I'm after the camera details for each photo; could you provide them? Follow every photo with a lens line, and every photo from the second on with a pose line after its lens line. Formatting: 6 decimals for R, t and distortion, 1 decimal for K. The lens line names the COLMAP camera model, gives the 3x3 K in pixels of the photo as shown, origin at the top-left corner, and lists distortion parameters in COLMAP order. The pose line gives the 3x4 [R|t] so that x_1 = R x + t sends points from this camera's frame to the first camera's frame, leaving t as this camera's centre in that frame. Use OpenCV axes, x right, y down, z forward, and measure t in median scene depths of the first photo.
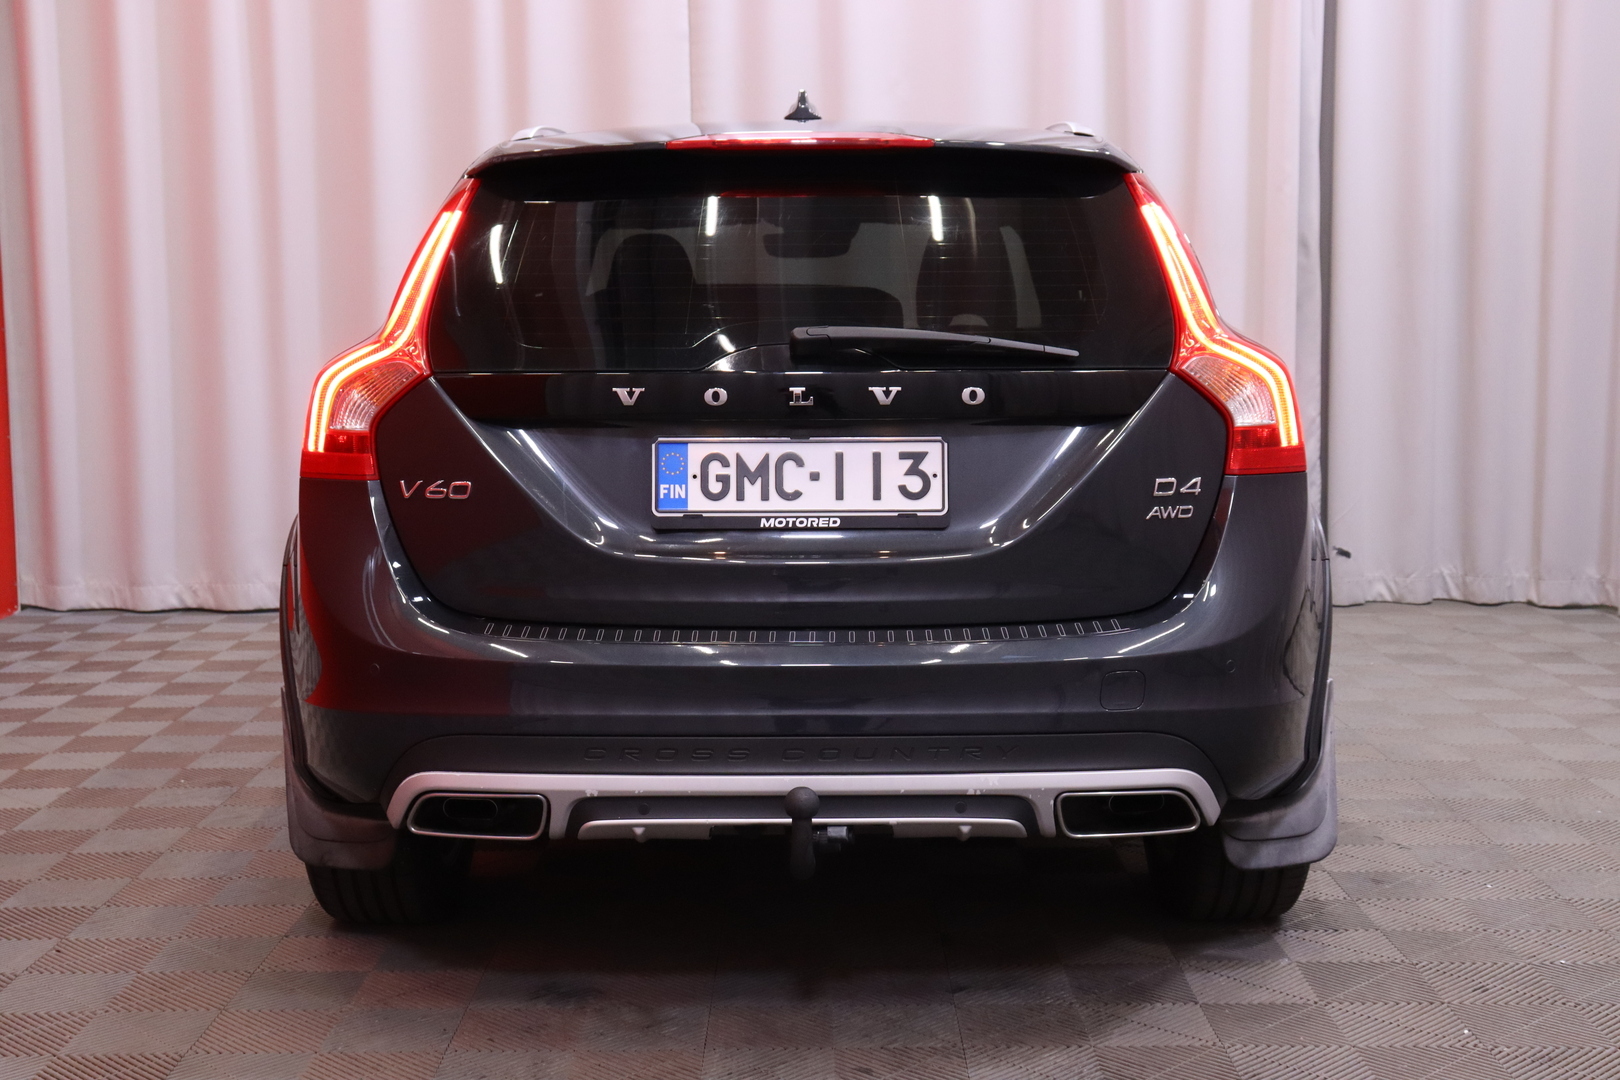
lens RADIAL K [[2222.1, 0, 810.0], [0, 2222.1, 540.0], [0, 0, 1]] dist [-0.013273, 0.000787]
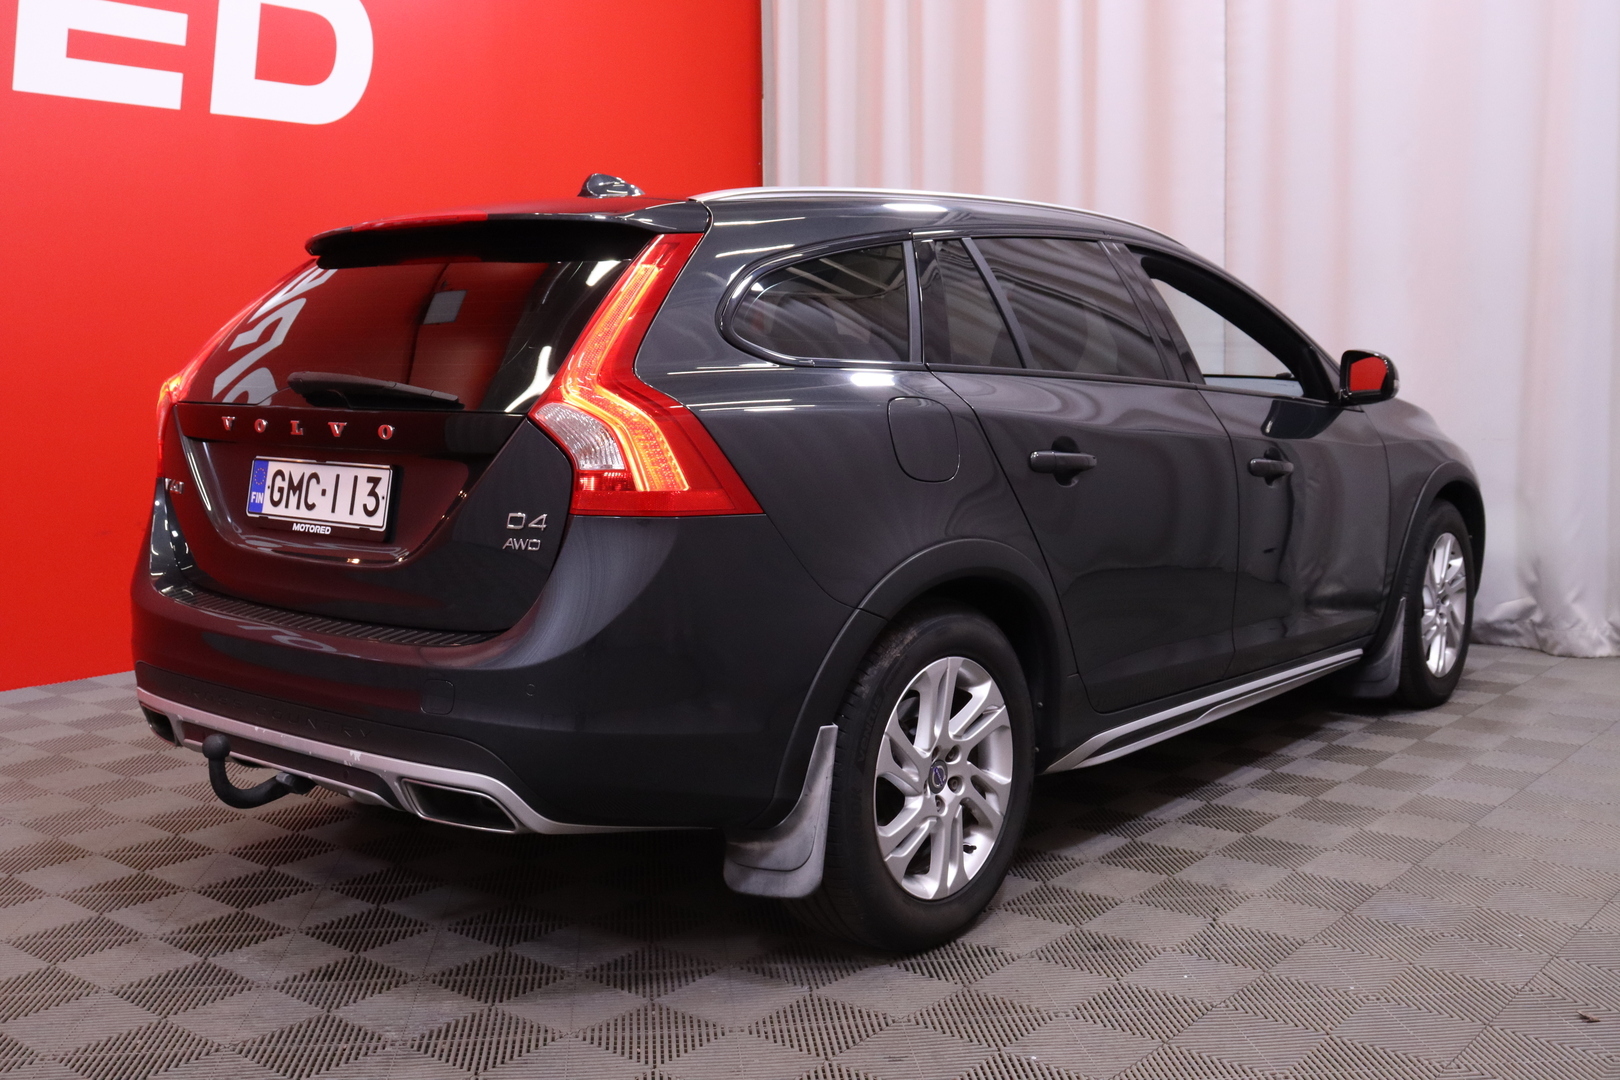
lens RADIAL K [[1704.6, 0, 810.0], [0, 1704.6, 540.0], [0, 0, 1]] dist [-0.061687, 0.001956]
pose [[0.759902, 0.077280, -0.645427, 0.821233], [-0.071442, 0.996822, 0.035241, -0.054914], [0.646100, 0.019331, 0.763008, 0.453554]]
